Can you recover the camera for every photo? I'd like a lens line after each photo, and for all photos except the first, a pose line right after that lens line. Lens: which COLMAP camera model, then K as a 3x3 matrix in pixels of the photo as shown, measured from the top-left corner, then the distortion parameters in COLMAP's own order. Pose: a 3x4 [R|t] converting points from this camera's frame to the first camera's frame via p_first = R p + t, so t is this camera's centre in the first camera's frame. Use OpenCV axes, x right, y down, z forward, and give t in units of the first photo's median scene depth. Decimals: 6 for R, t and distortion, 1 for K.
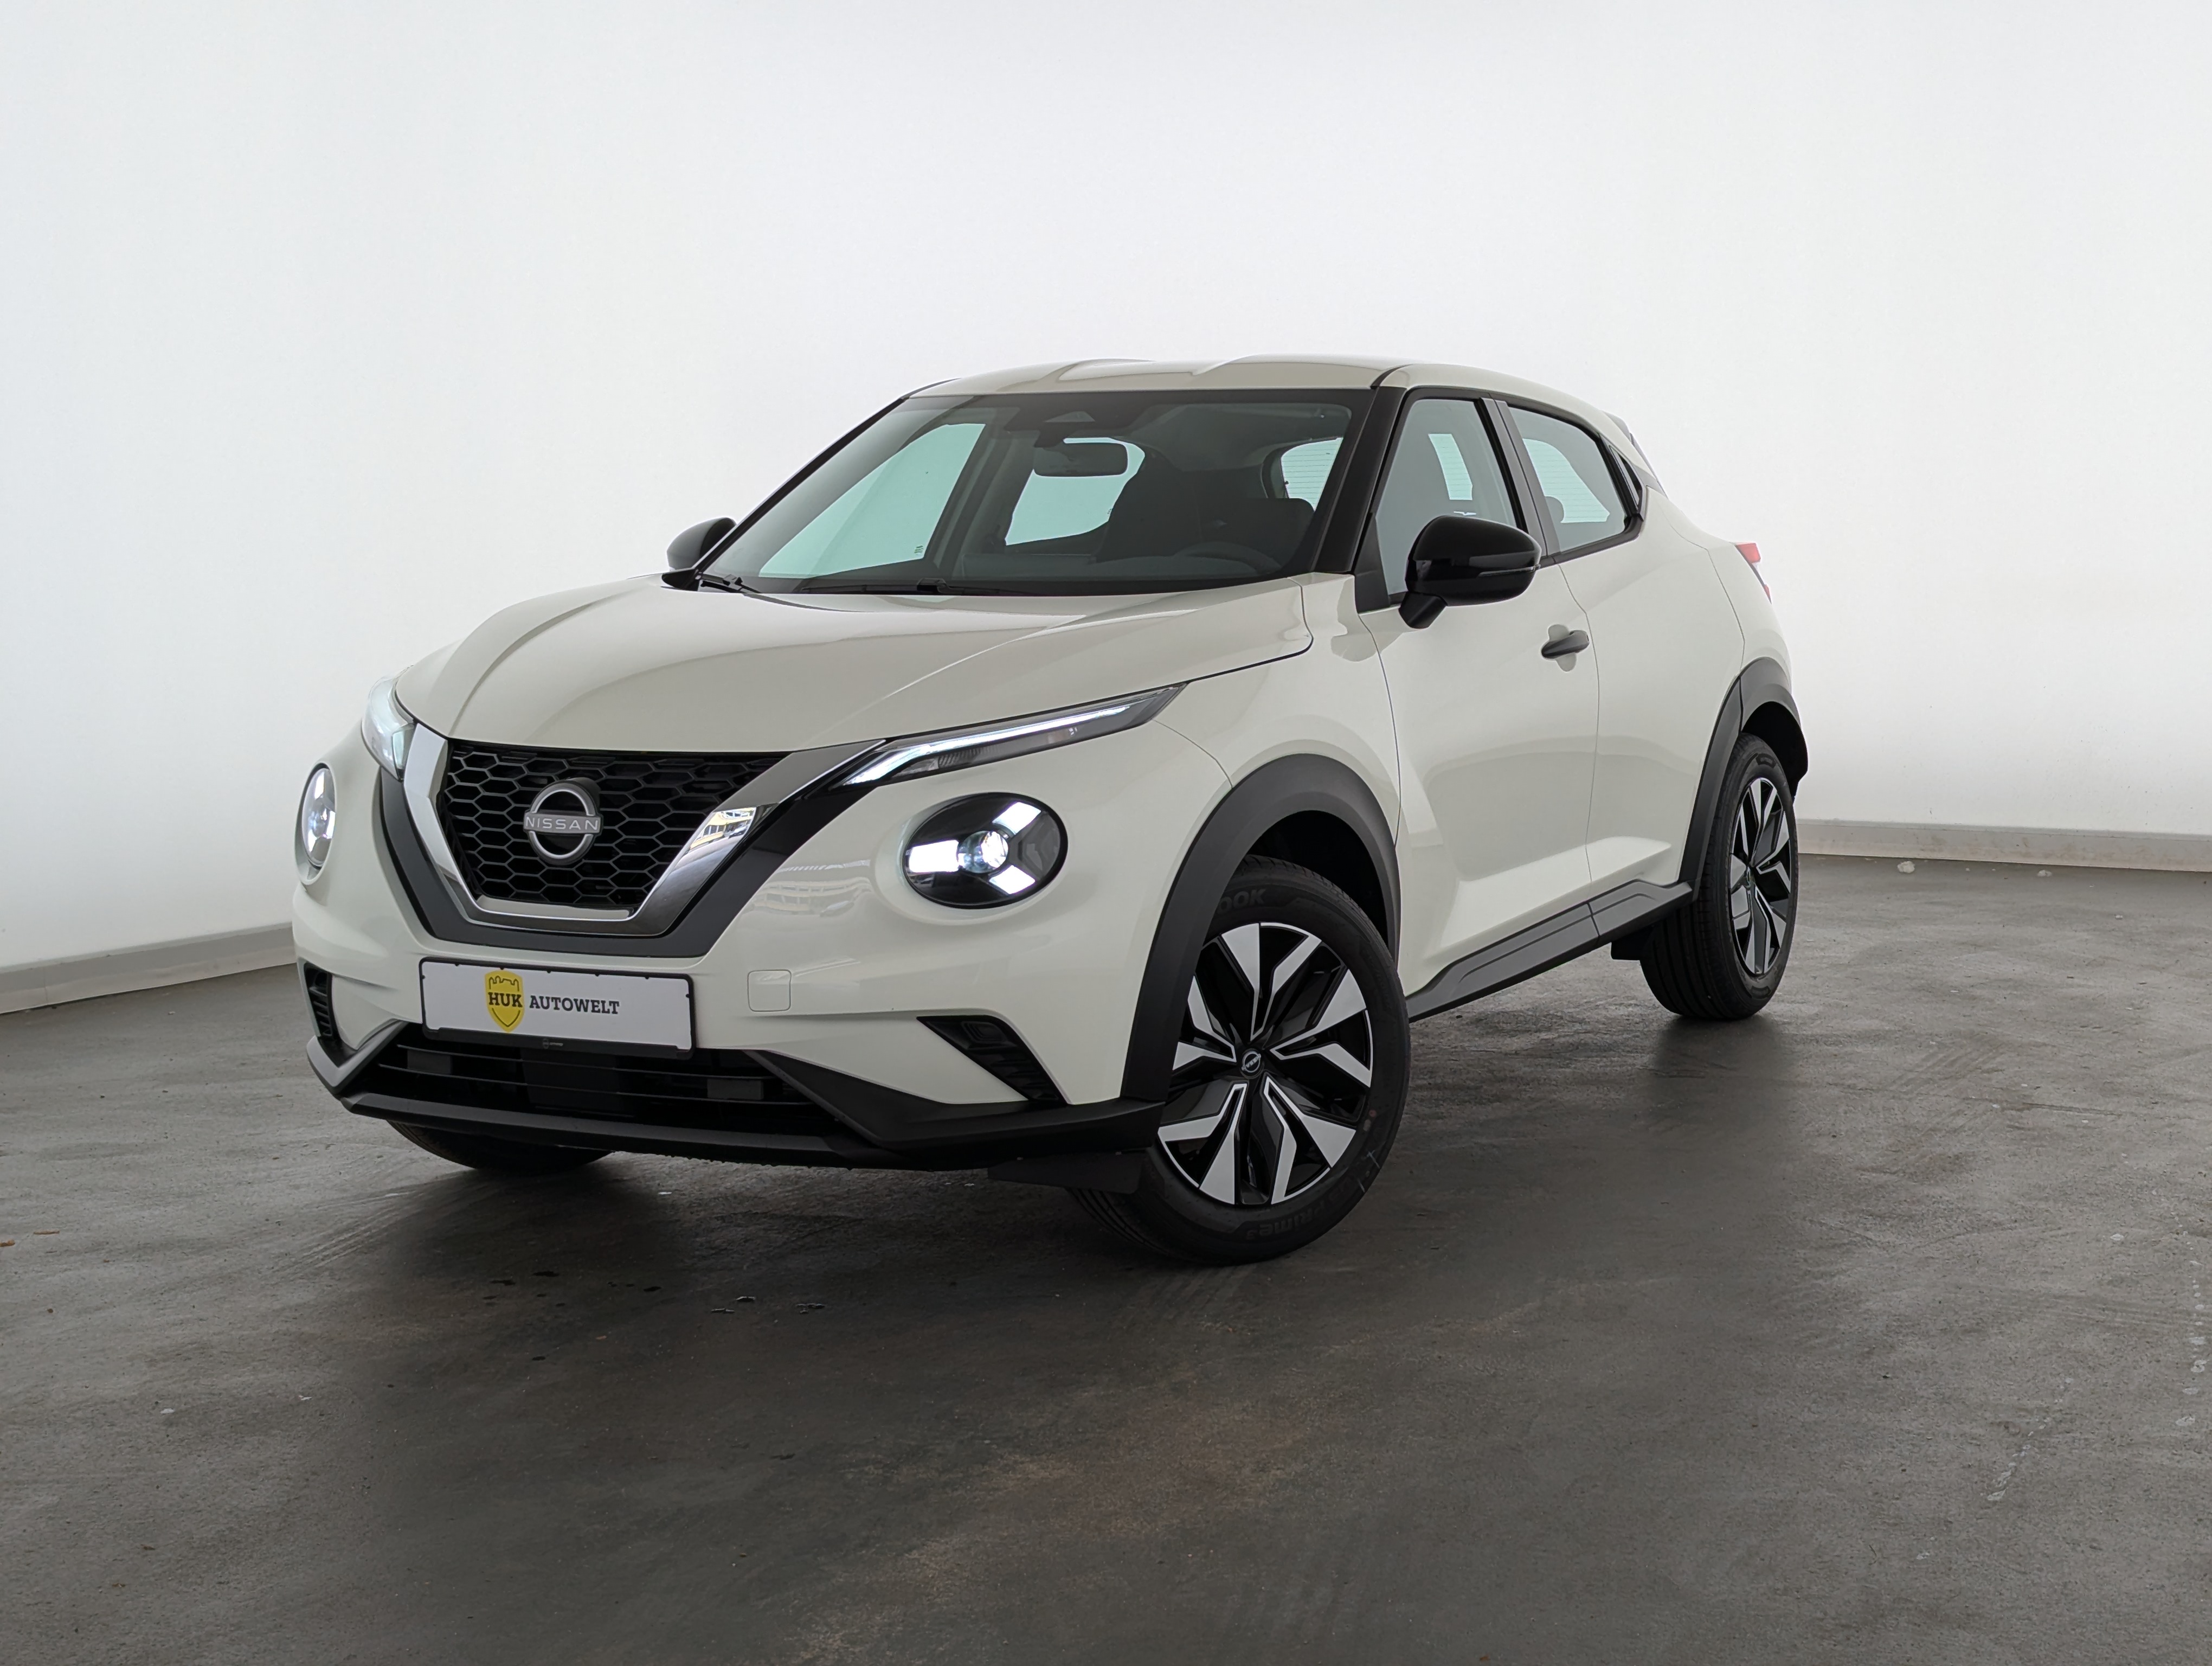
lens RADIAL K [[3452.3, 0, 1108.9], [0, 3452.3, 798.1], [0, 0, 1]] dist [0.156917, -0.458924]
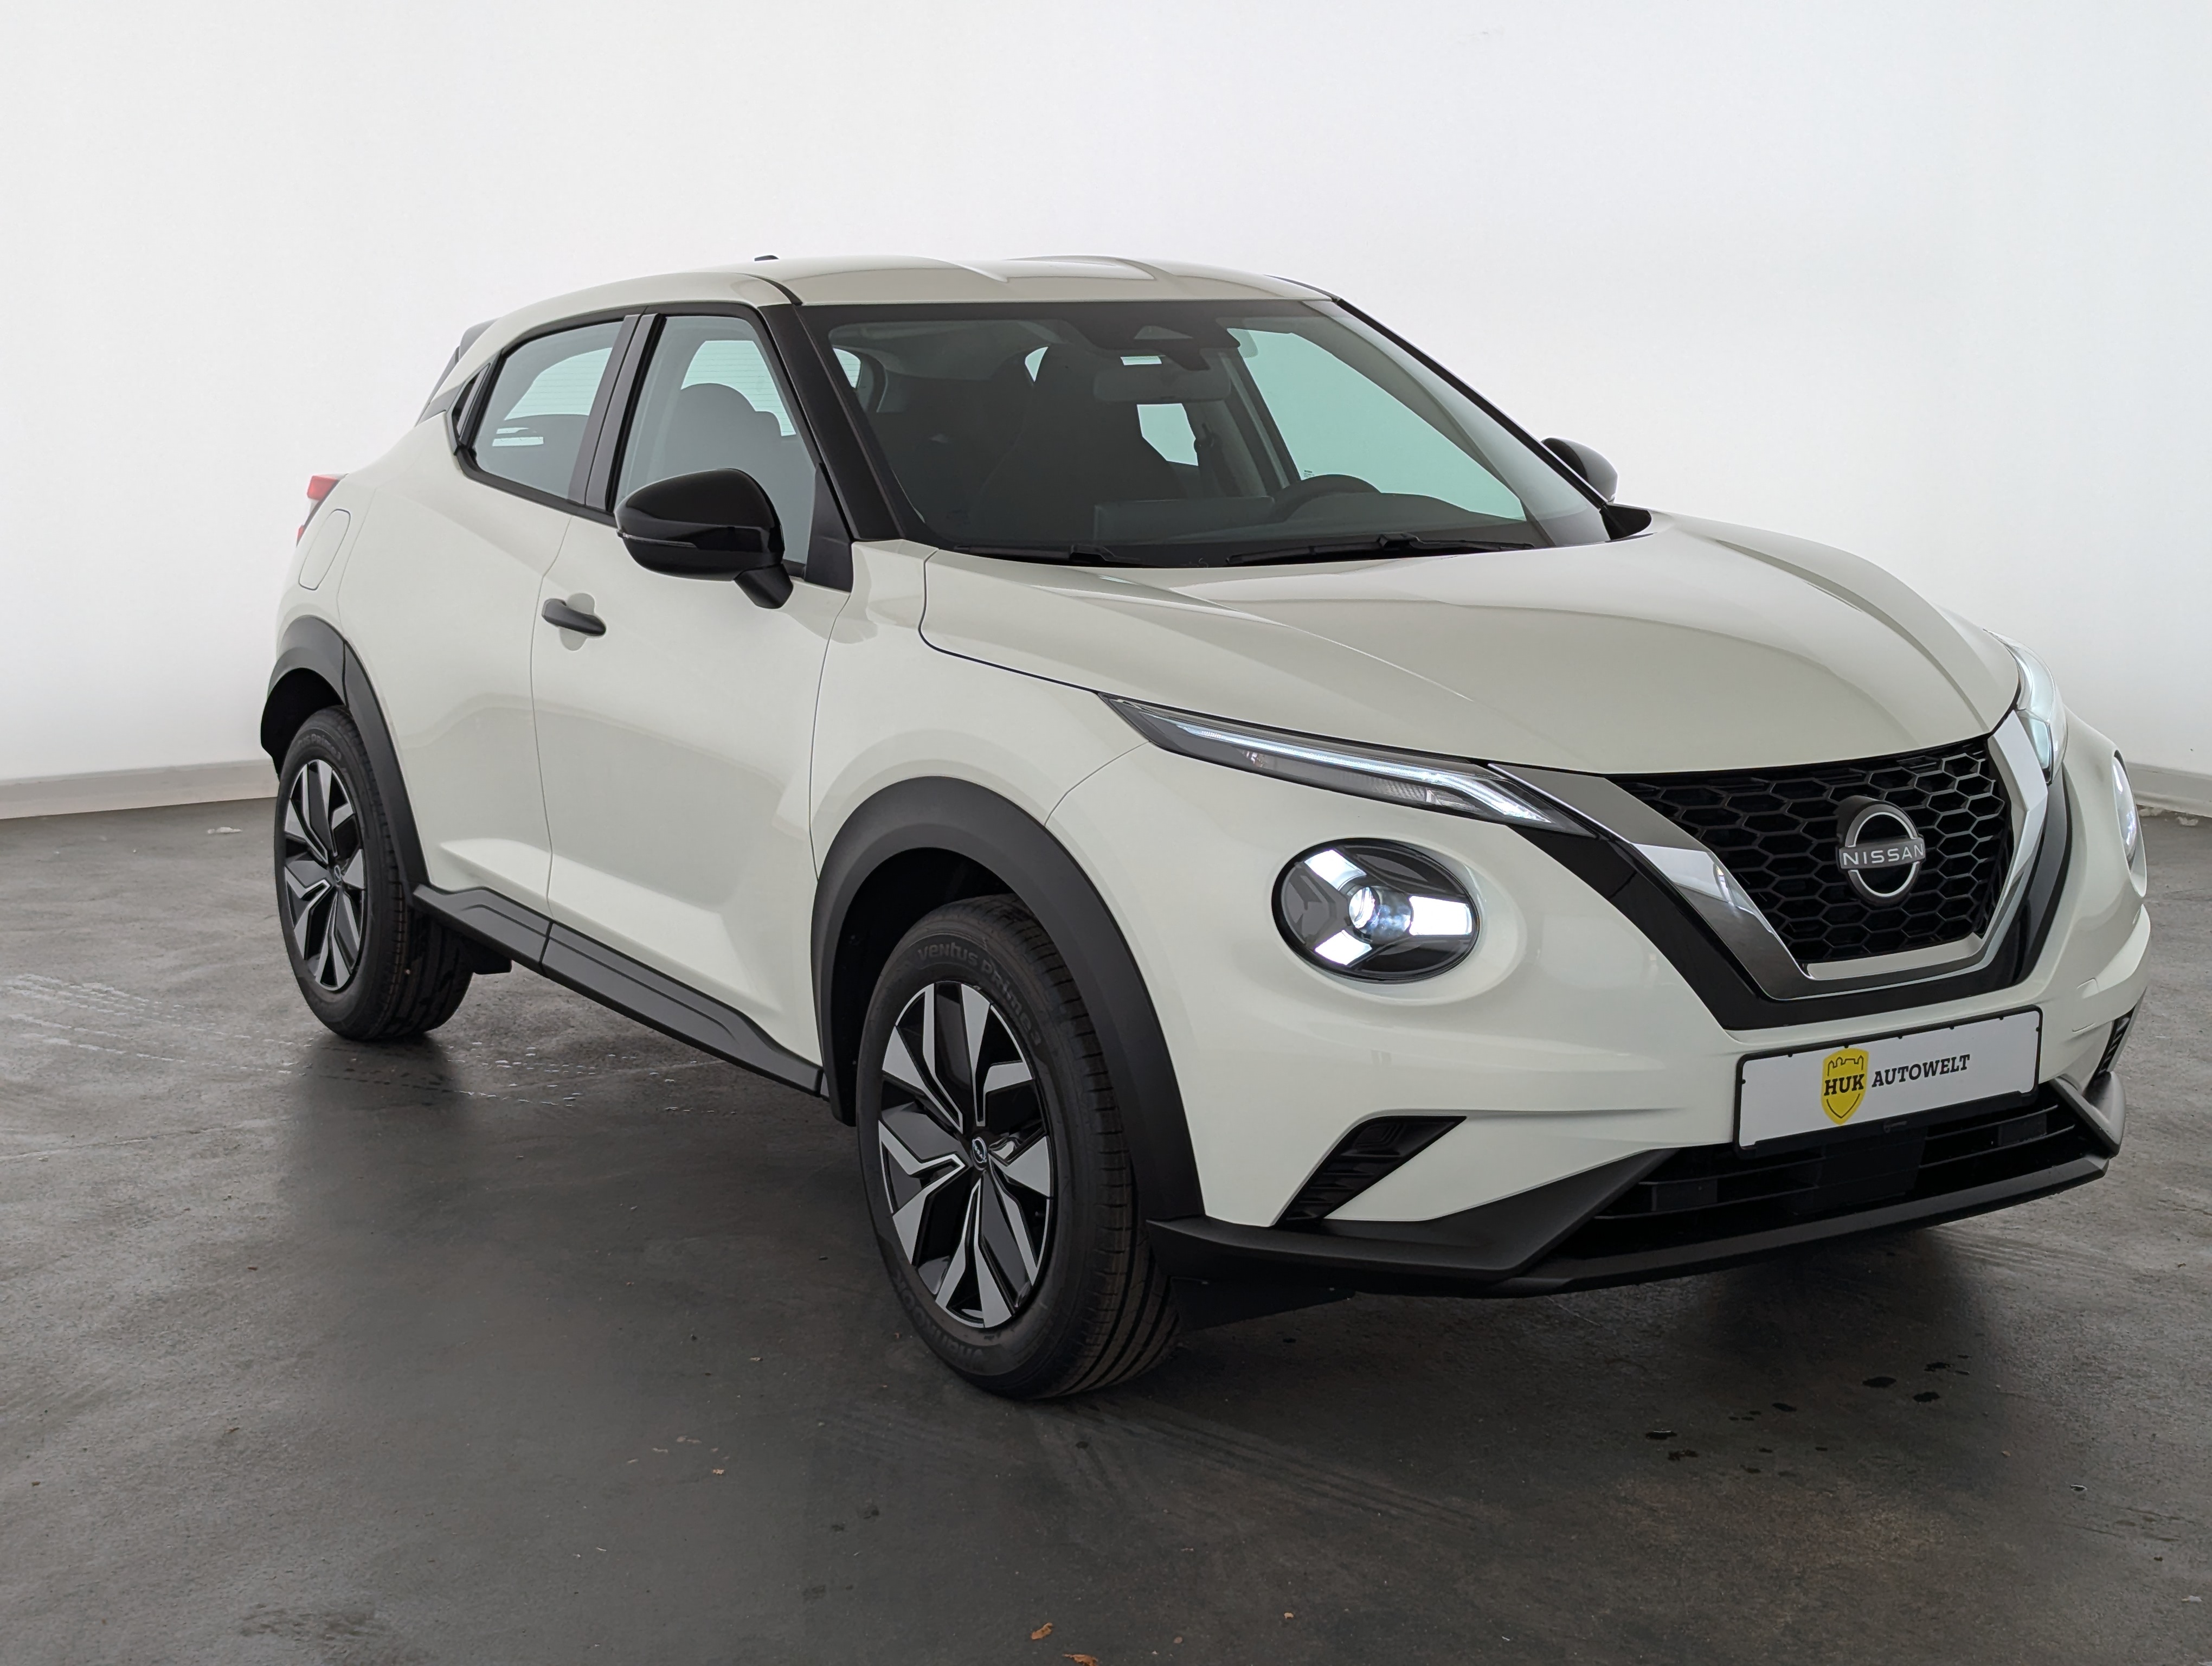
lens RADIAL K [[3503.8, 0, 1106.0], [0, 3503.8, 833.0], [0, 0, 1]] dist [-0.018201, -0.107133]
pose [[0.490165, -0.127404, 0.862268, -0.947993], [0.092794, 0.991265, 0.093714, -0.090642], [-0.866676, 0.034078, 0.497706, 0.749868]]
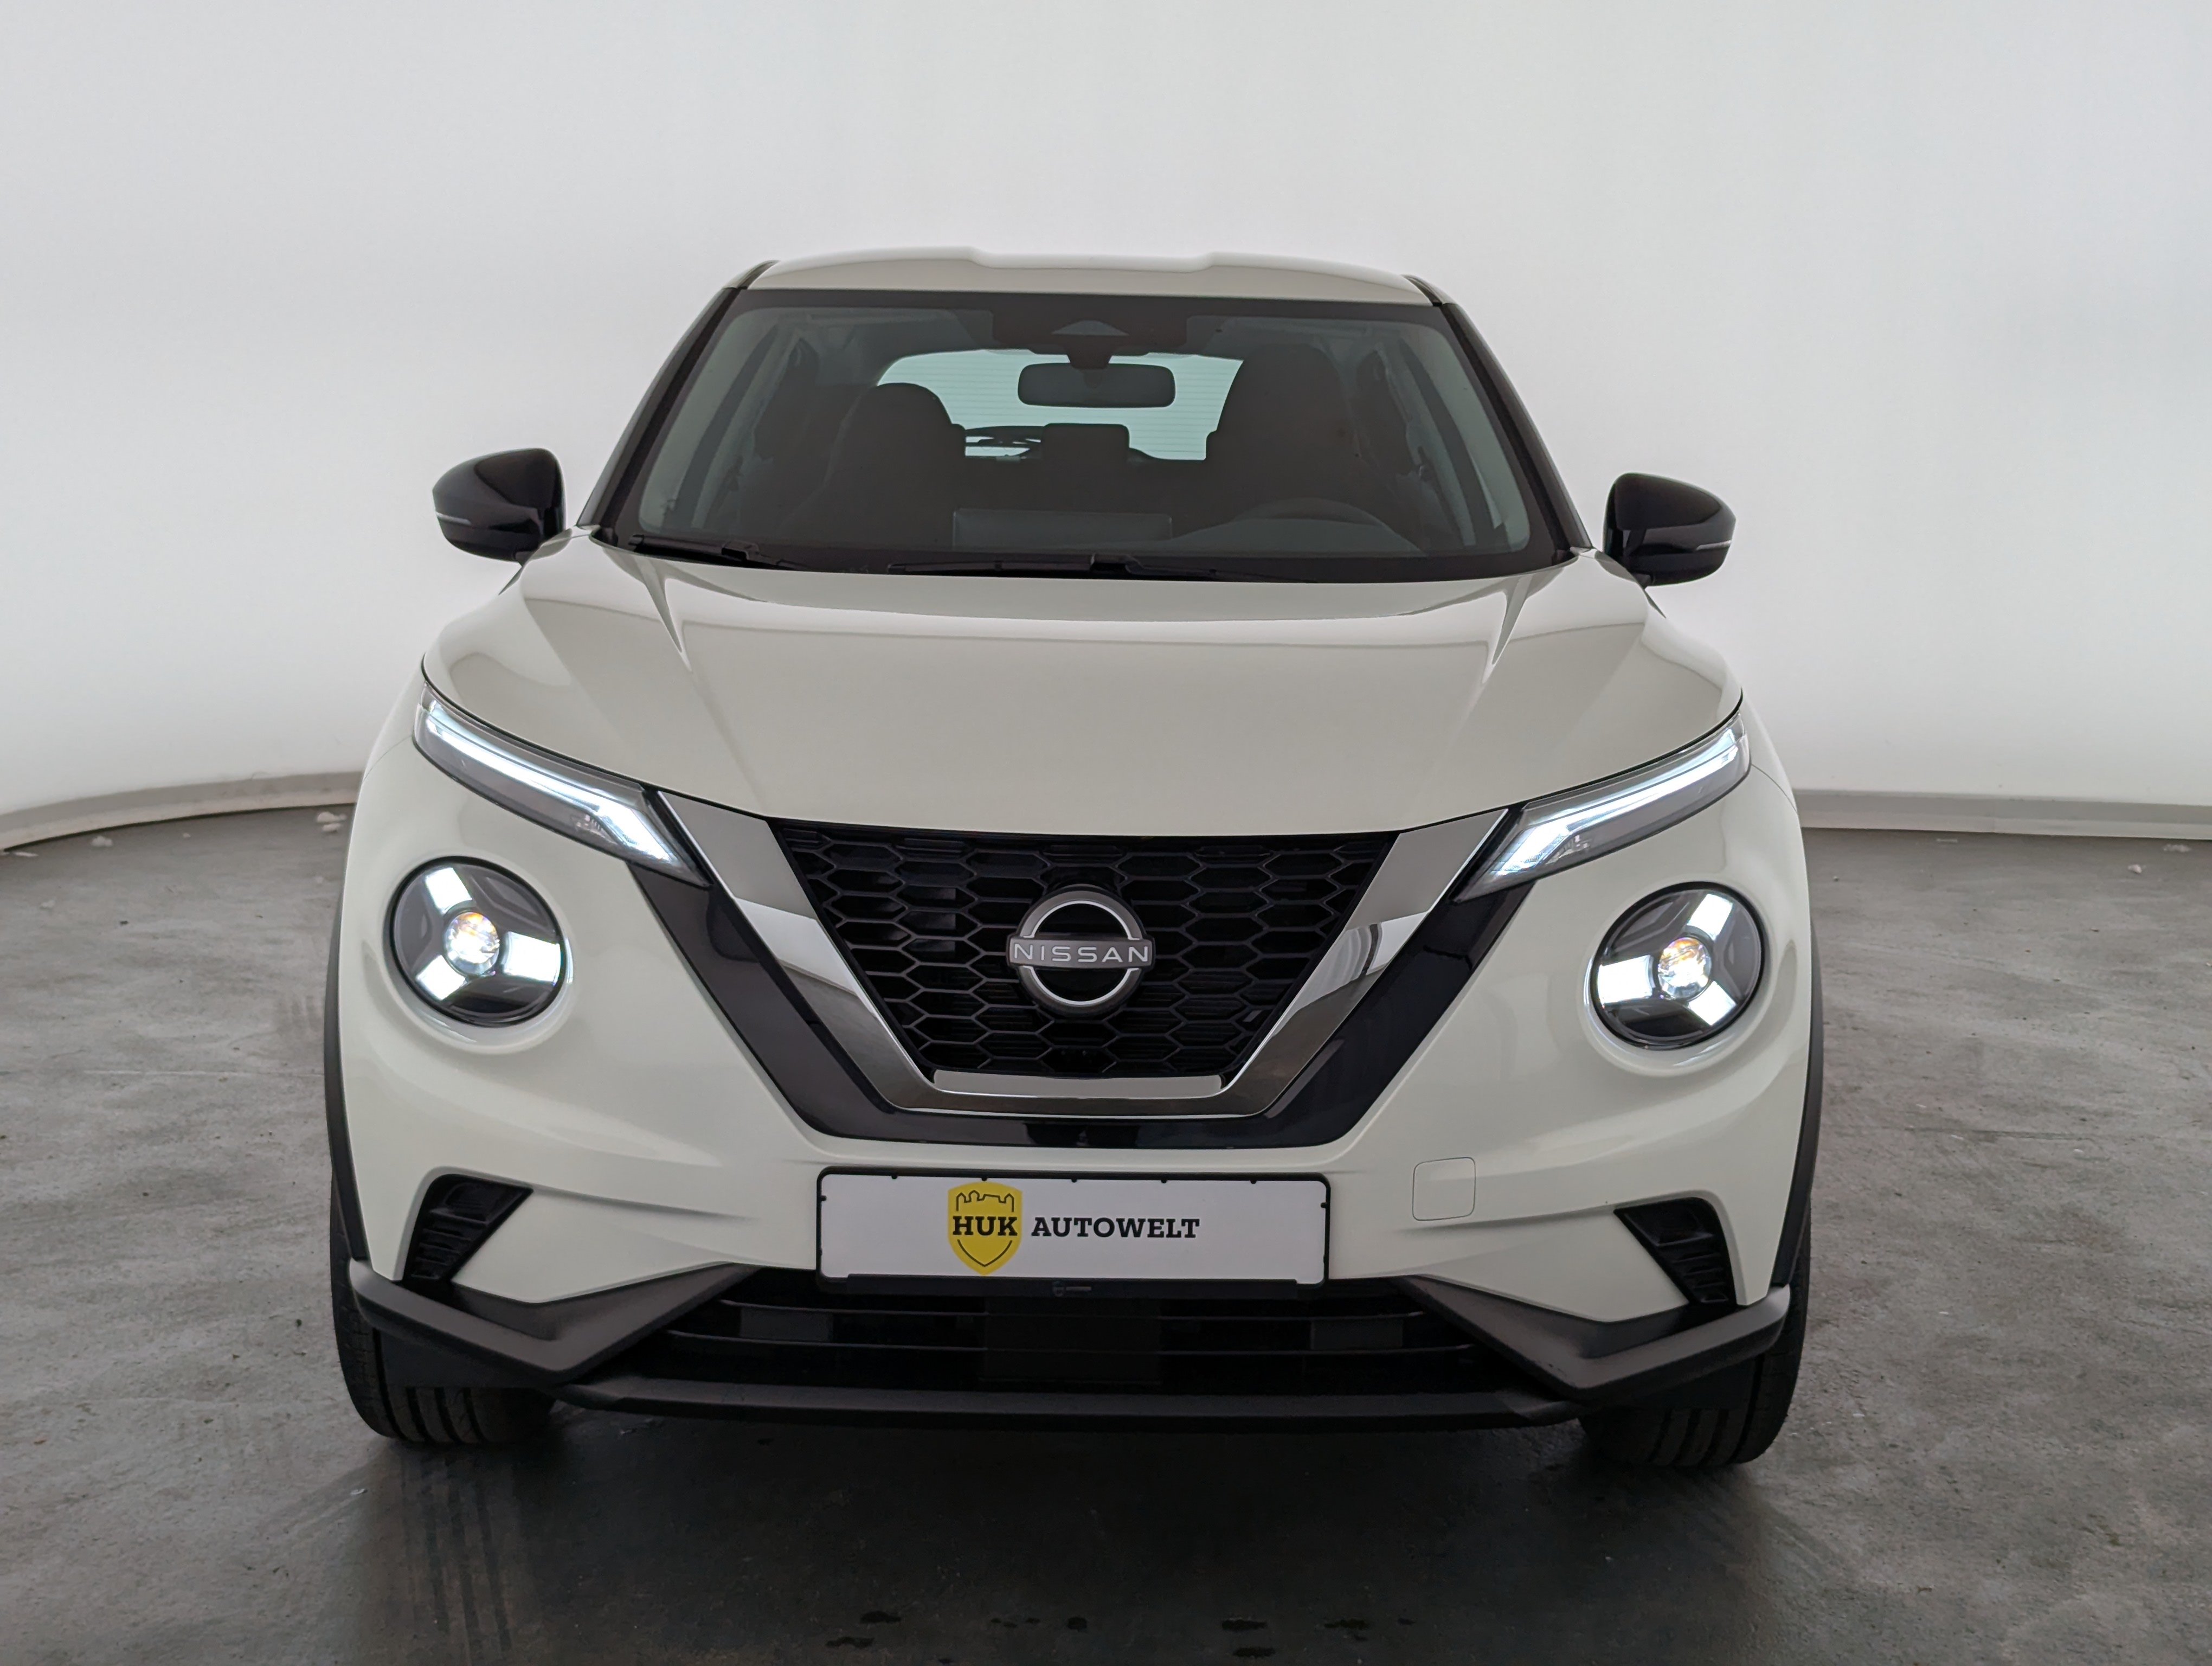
lens RADIAL K [[3452.3, 0, 1108.9], [0, 3452.3, 798.1], [0, 0, 1]] dist [0.156917, -0.458924]
pose [[0.870821, -0.030964, 0.490625, -0.473107], [0.017175, 0.999321, 0.032584, -0.043197], [-0.491301, -0.019949, 0.870761, 0.426935]]
